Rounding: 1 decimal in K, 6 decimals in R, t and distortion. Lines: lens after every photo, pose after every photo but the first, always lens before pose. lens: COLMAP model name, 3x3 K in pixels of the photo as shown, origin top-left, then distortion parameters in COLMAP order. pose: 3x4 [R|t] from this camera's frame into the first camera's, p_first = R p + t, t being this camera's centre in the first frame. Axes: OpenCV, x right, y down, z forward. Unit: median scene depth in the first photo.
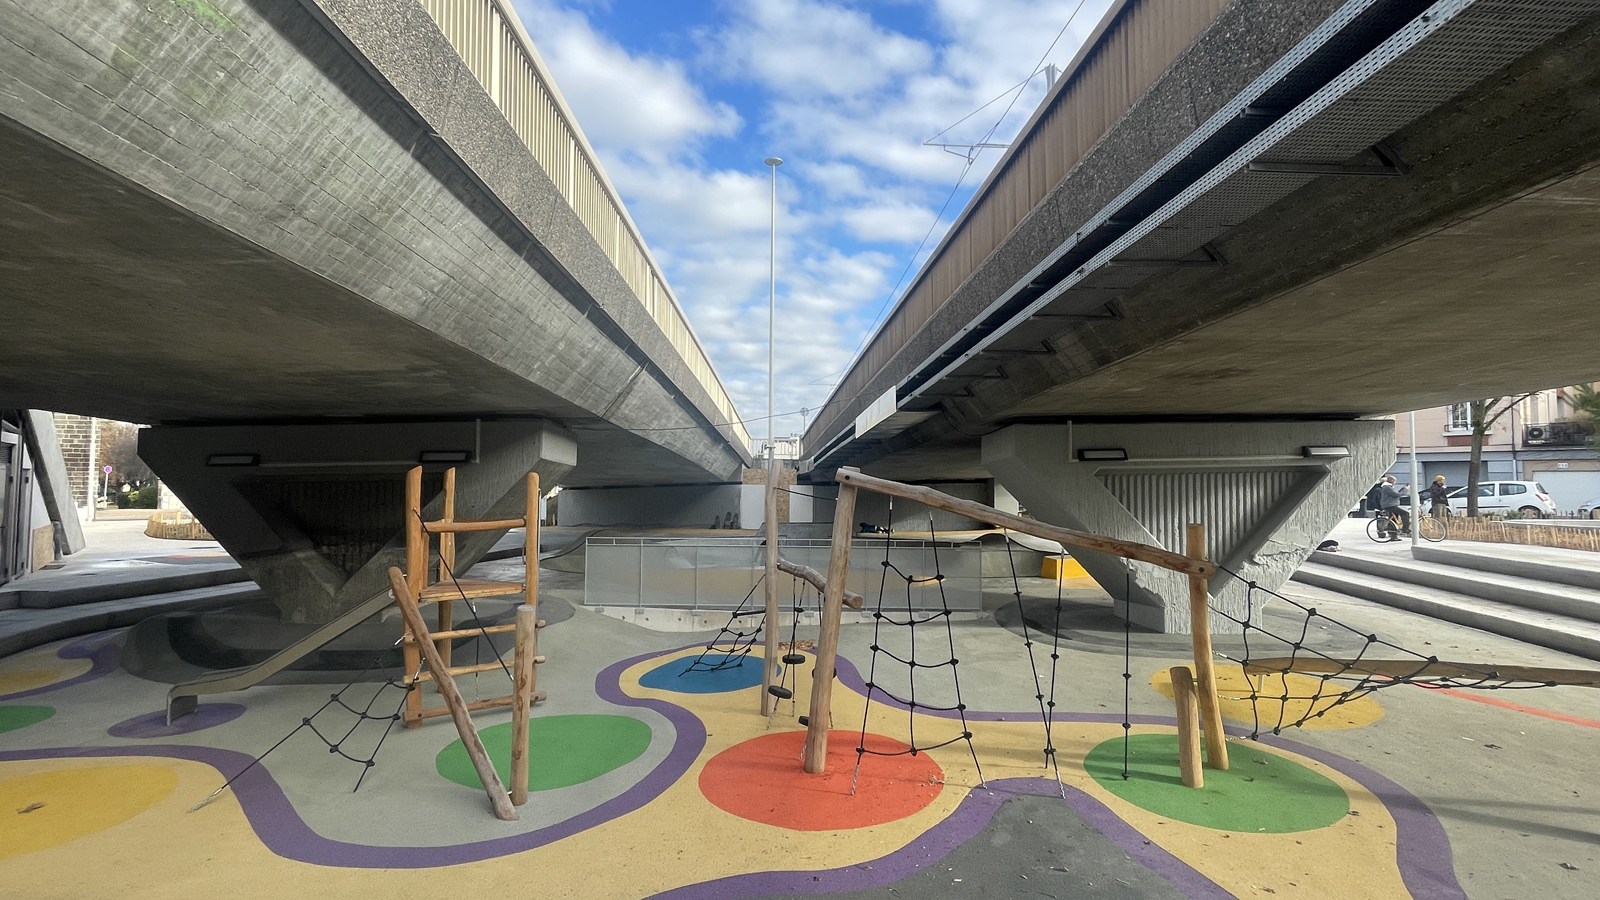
lens RADIAL K [[751.0, 0, 795.1], [0, 751.0, 455.5], [0, 0, 1]] dist [-0.005602, 0.000000]
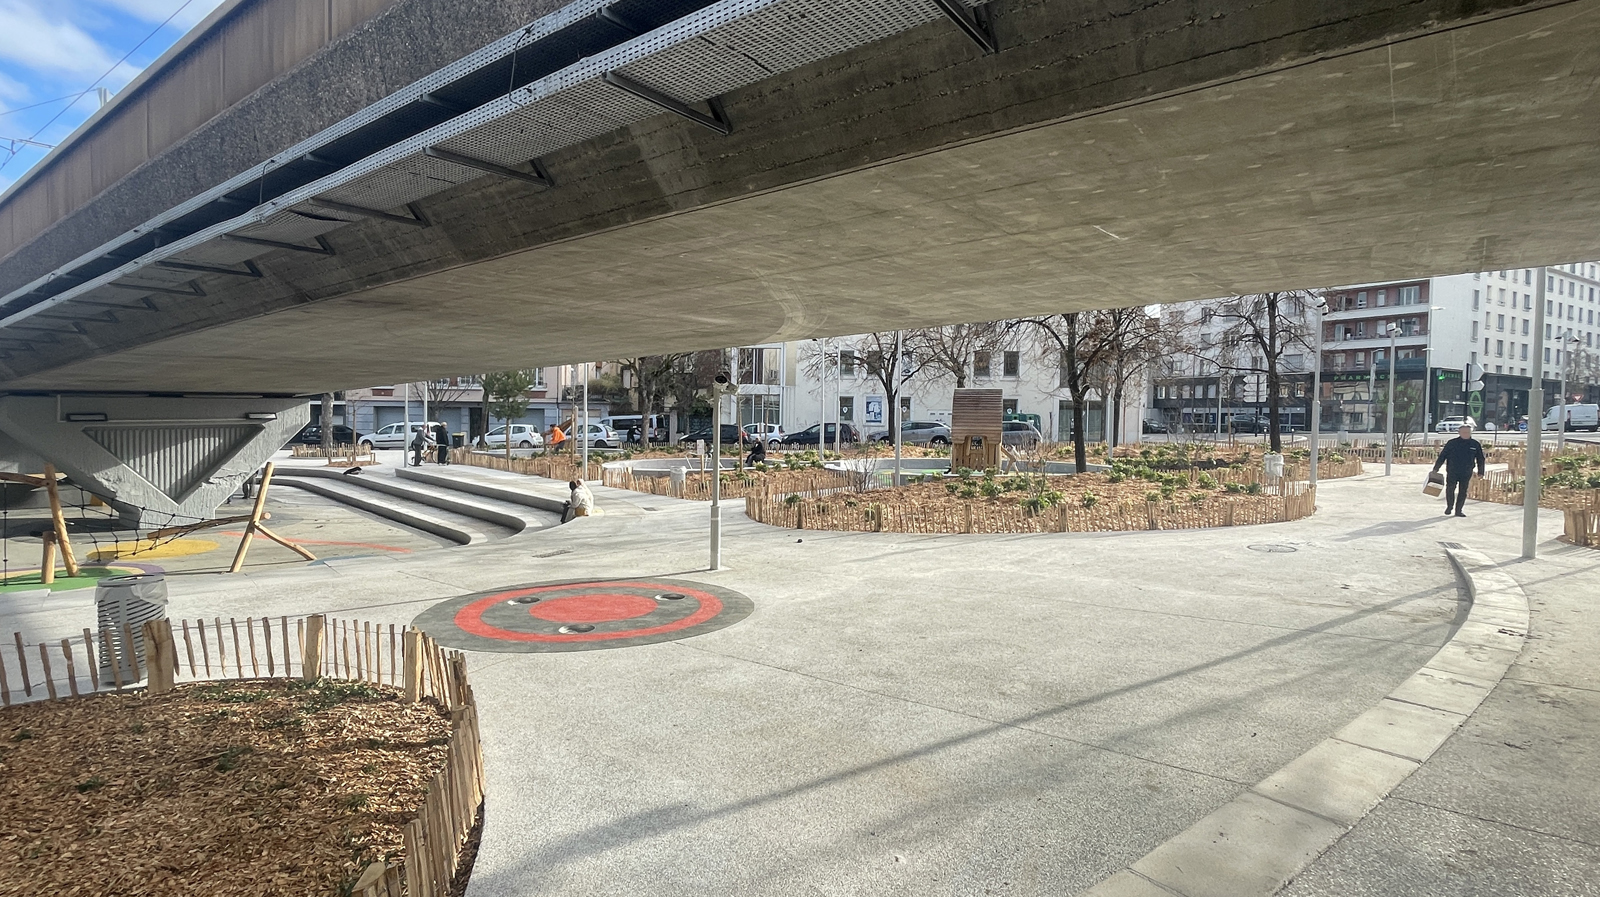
lens RADIAL K [[751.0, 0, 804.2], [0, 751.0, 446.8], [0, 0, 1]] dist [-0.005602, 0.000000]
pose [[0.603886, -0.024780, 0.796686, 0.065367], [-0.040320, 0.997287, 0.061582, -0.079328], [-0.796050, -0.069311, 0.601248, -0.910554]]
